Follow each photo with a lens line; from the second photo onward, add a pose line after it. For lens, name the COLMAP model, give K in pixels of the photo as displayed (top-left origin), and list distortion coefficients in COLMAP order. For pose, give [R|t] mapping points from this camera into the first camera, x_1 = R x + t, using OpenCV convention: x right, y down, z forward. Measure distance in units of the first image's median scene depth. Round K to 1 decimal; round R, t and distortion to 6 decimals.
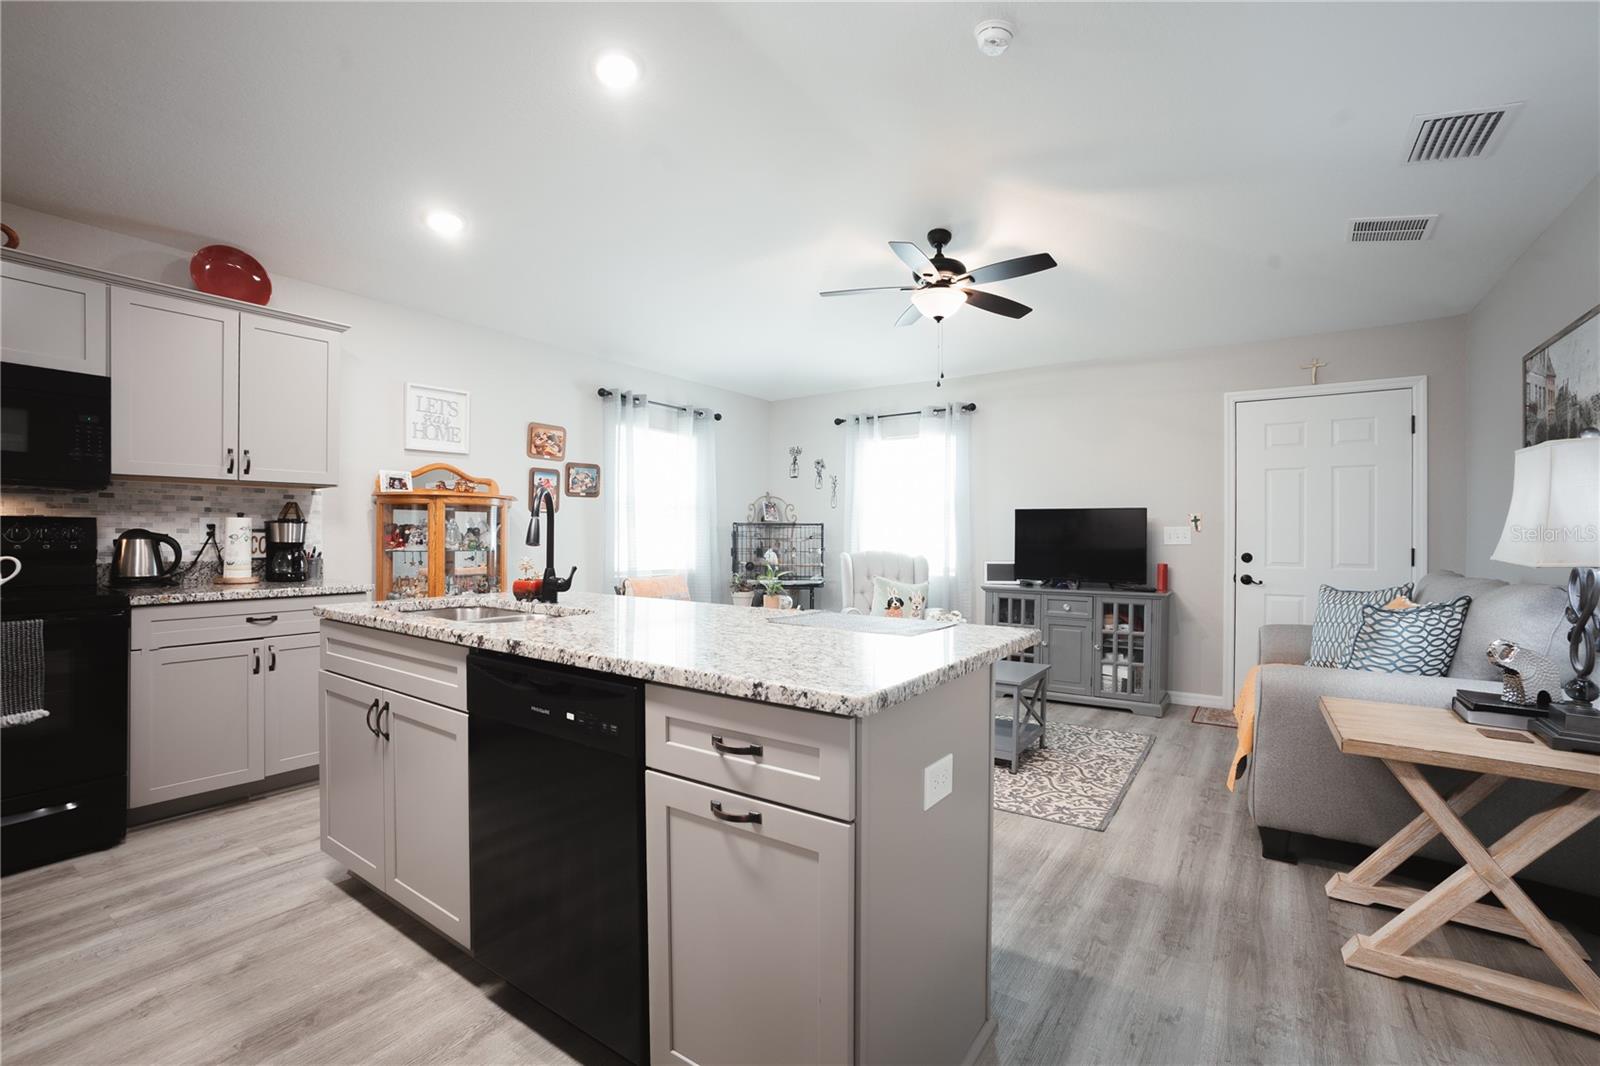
lens RADIAL K [[698.4, 0, 800.0], [0, 698.4, 533.0], [0, 0, 1]] dist [-0.073947, 0.033938]
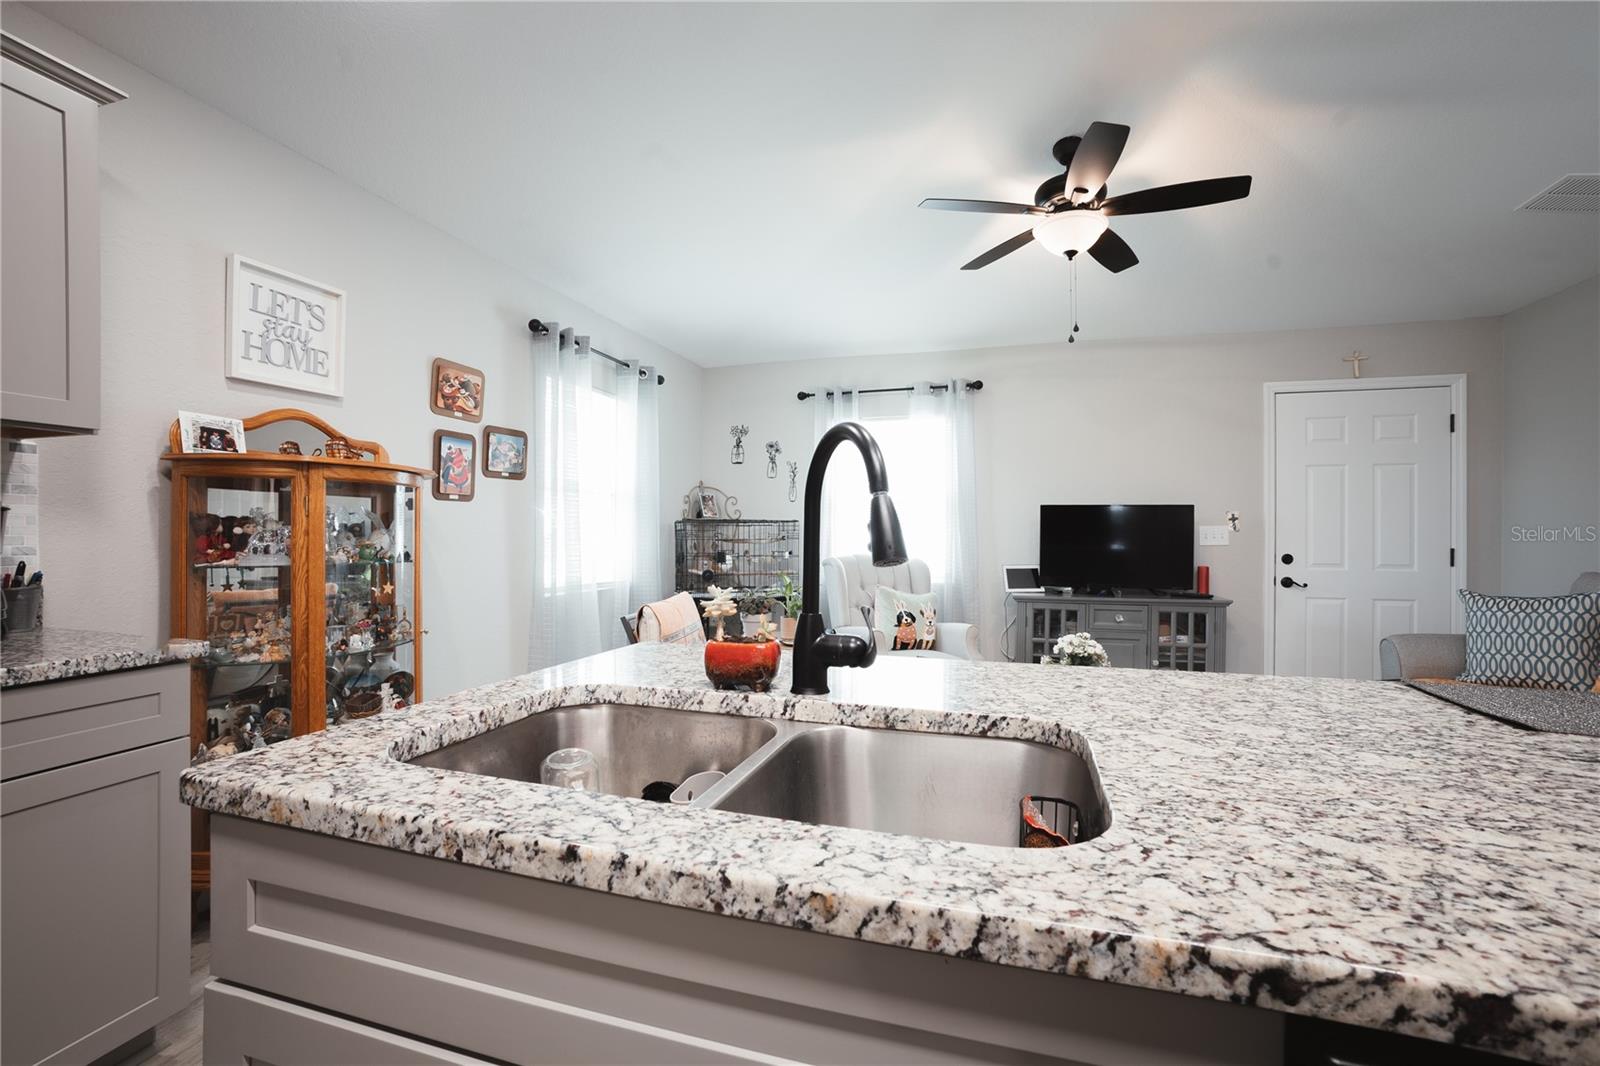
lens RADIAL K [[698.4, 0, 800.0], [0, 698.4, 533.0], [0, 0, 1]] dist [-0.073947, 0.033938]
pose [[0.953555, 0.000170, 0.301220, -0.266577], [-0.000520, 0.999999, 0.001082, -0.000327], [-0.301219, -0.001189, 0.953554, 0.308129]]
